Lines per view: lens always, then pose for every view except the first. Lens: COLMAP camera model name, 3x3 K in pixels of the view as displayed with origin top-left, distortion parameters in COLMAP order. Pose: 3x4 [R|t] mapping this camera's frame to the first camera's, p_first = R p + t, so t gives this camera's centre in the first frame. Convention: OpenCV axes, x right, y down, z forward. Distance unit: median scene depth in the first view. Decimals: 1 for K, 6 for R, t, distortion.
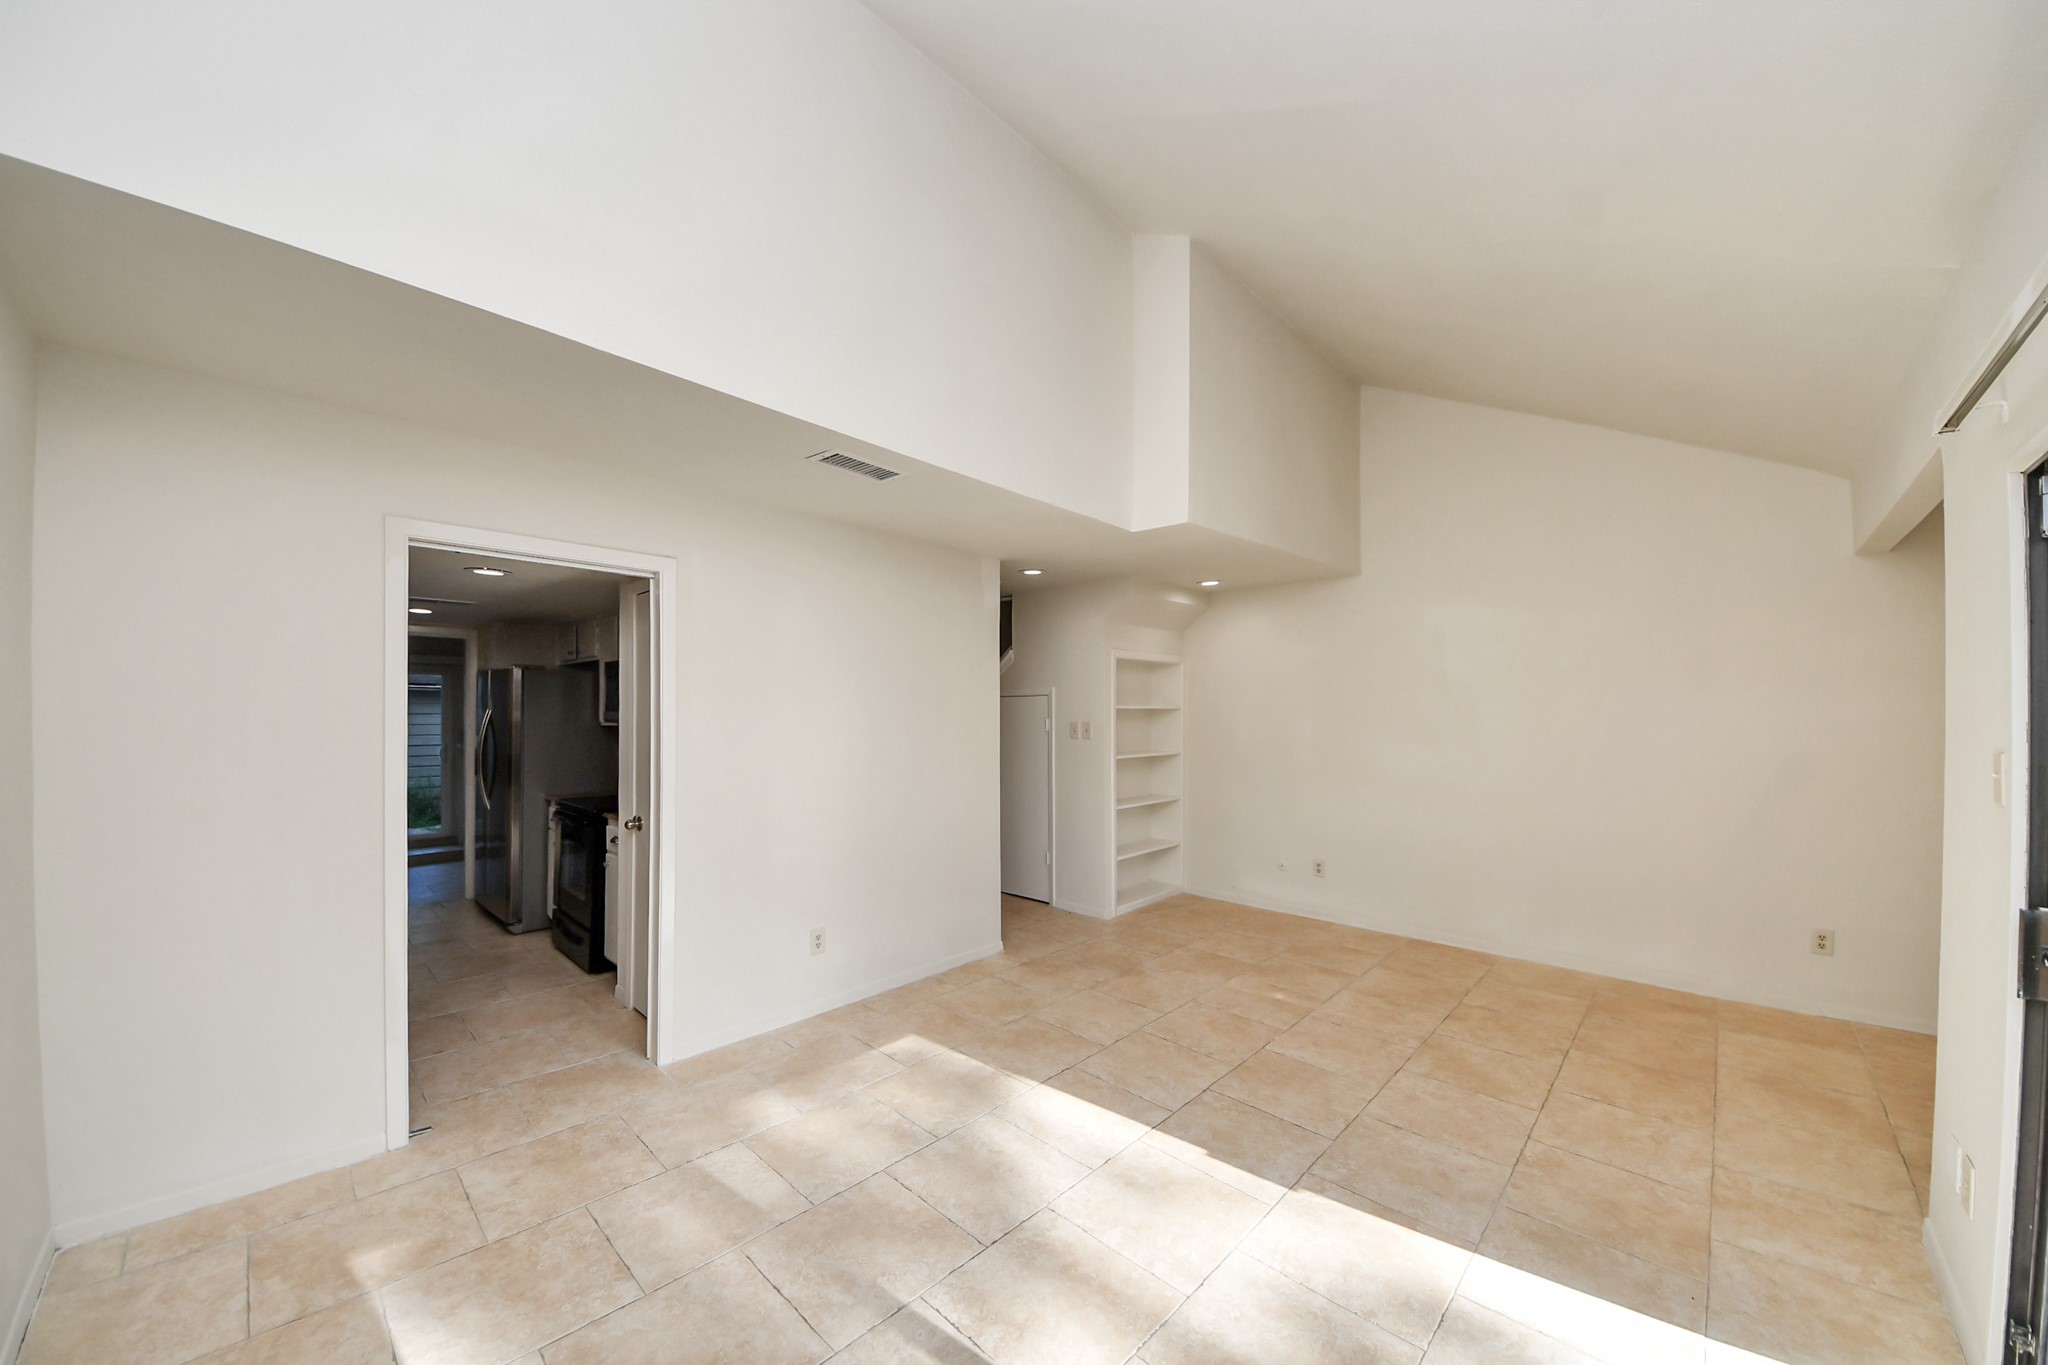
lens RADIAL K [[735.6, 0, 1013.5], [0, 735.6, 708.9], [0, 0, 1]] dist [0.043963, -0.022867]
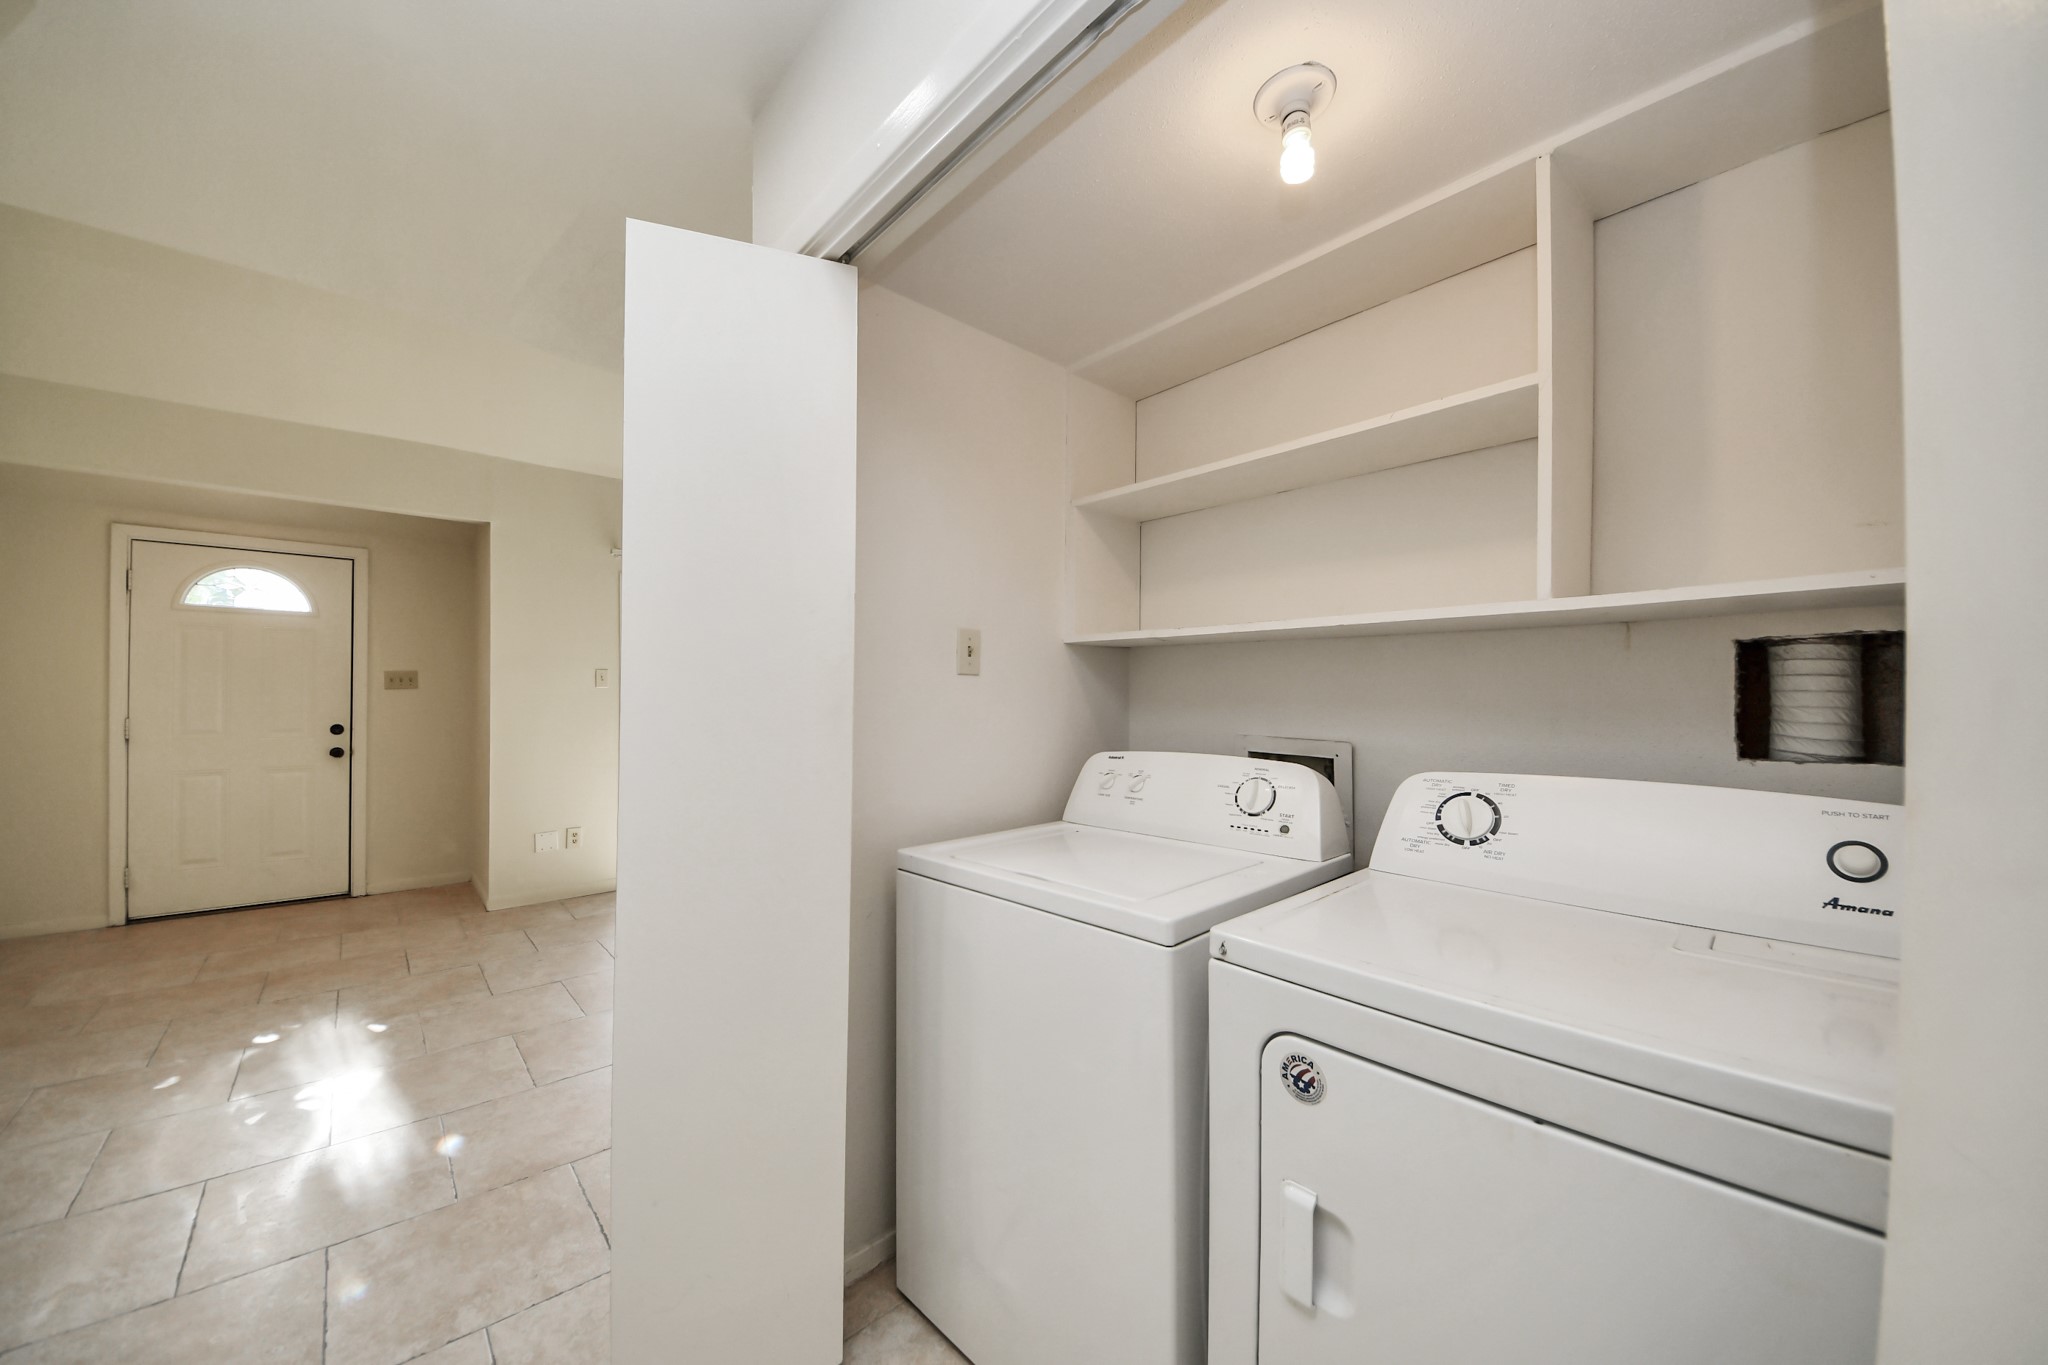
lens RADIAL K [[761.1, 0, 1004.7], [0, 761.1, 695.9], [0, 0, 1]] dist [-0.000762, -0.000428]
pose [[-0.994391, -0.009933, 0.105300, -0.251541], [-0.009443, 0.999942, 0.005158, 0.072537], [-0.105345, 0.004135, -0.994427, 1.899740]]
